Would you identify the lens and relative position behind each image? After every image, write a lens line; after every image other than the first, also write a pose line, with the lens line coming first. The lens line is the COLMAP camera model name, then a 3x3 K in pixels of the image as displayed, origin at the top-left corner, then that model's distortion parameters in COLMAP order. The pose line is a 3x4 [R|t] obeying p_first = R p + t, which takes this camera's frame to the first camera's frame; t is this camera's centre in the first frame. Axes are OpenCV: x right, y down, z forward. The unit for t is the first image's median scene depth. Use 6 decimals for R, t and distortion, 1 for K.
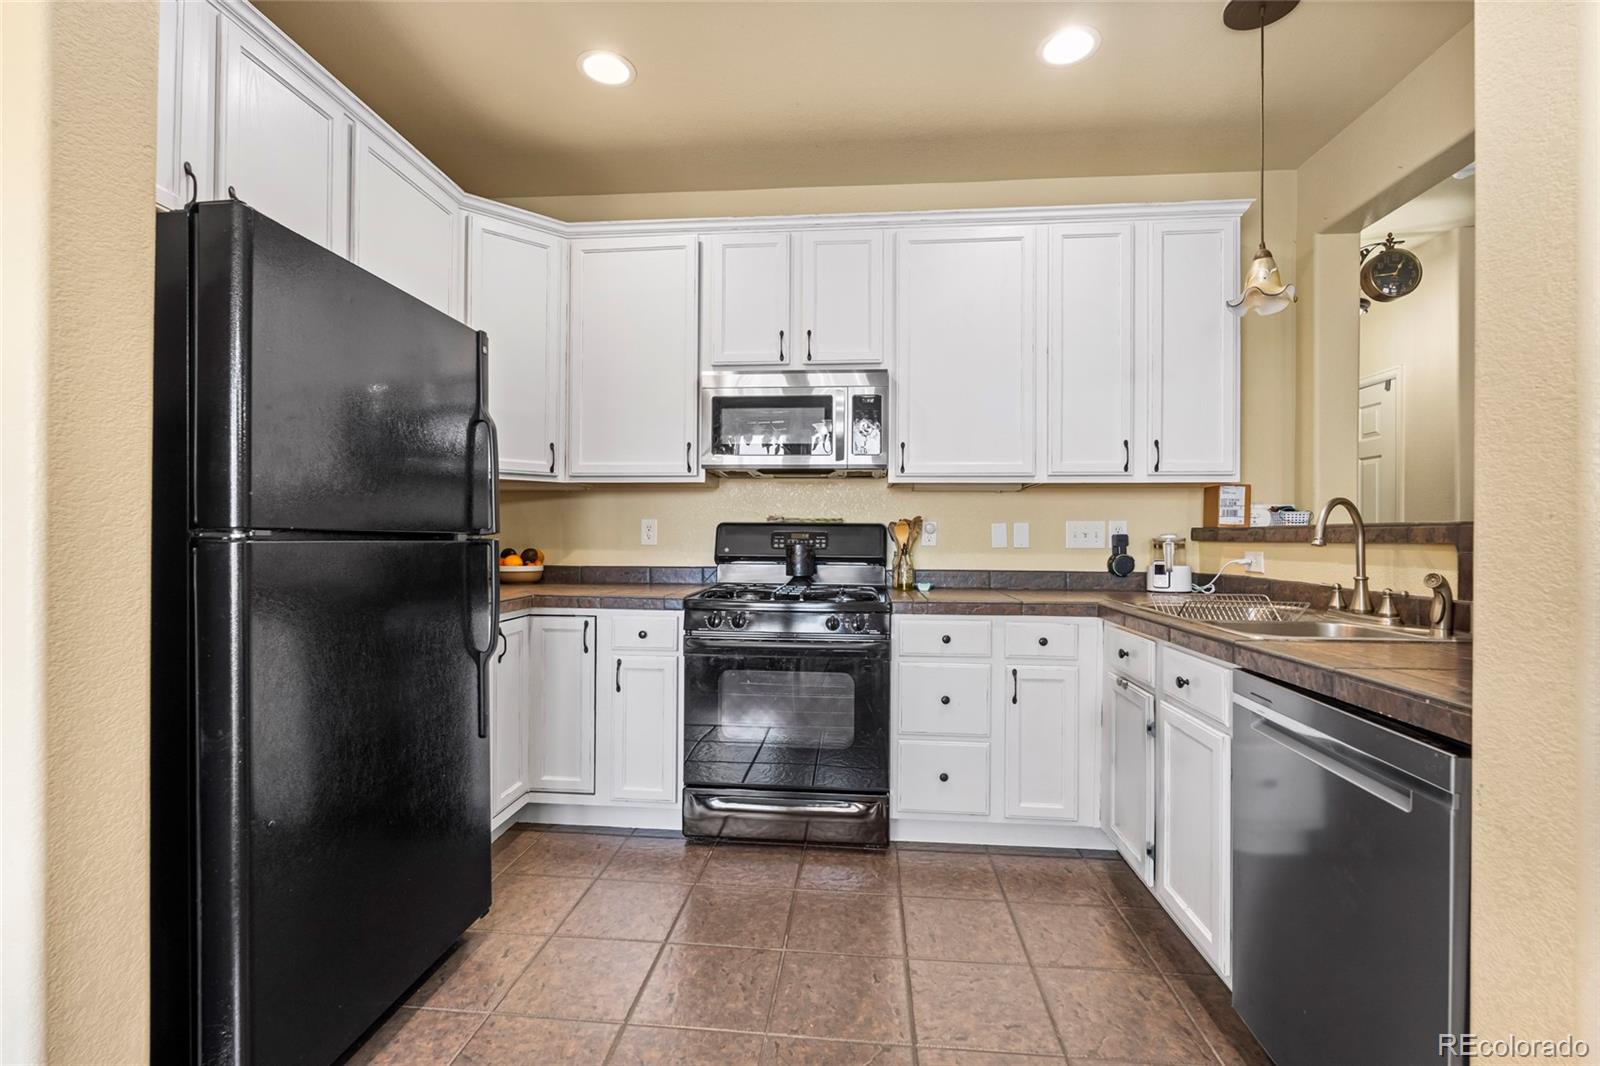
lens RADIAL K [[705.4, 0, 804.0], [0, 705.4, 530.7], [0, 0, 1]] dist [-0.001644, 0.000891]
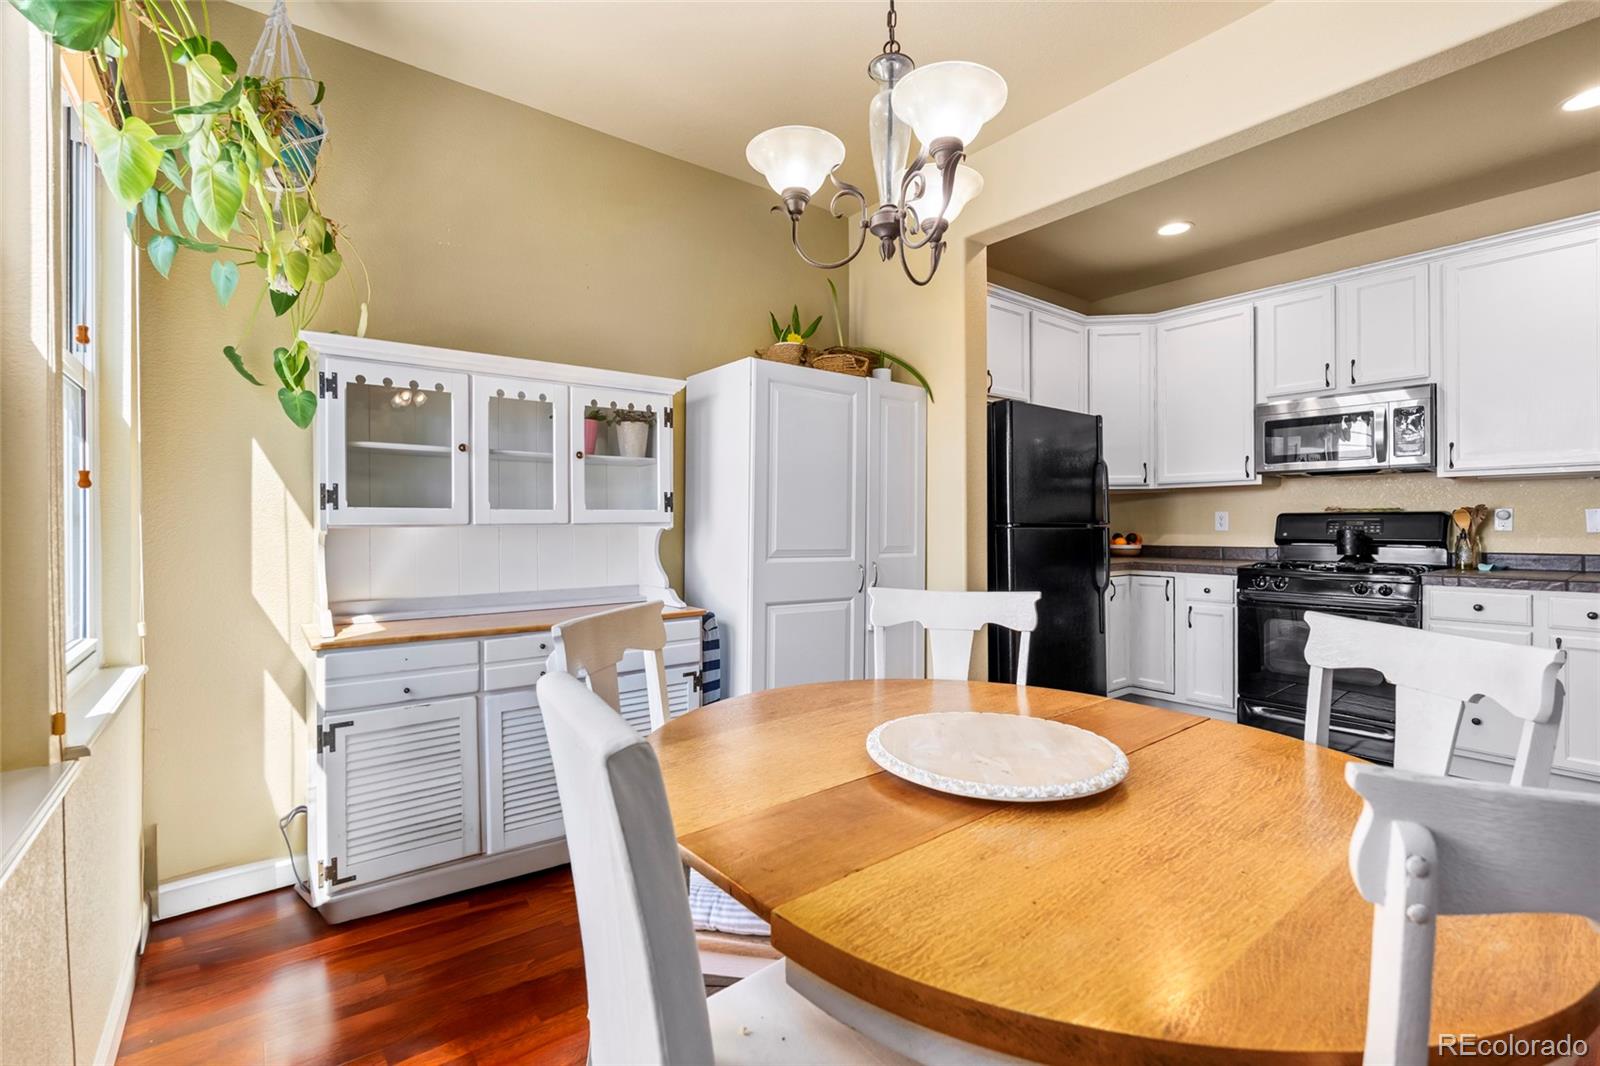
lens RADIAL K [[705.4, 0, 813.4], [0, 705.4, 531.0], [0, 0, 1]] dist [-0.001644, 0.000891]
pose [[0.685276, -0.002427, -0.728279, 0.260208], [0.023769, 0.999536, 0.019034, -0.025710], [0.727895, -0.030354, 0.685016, -0.565480]]
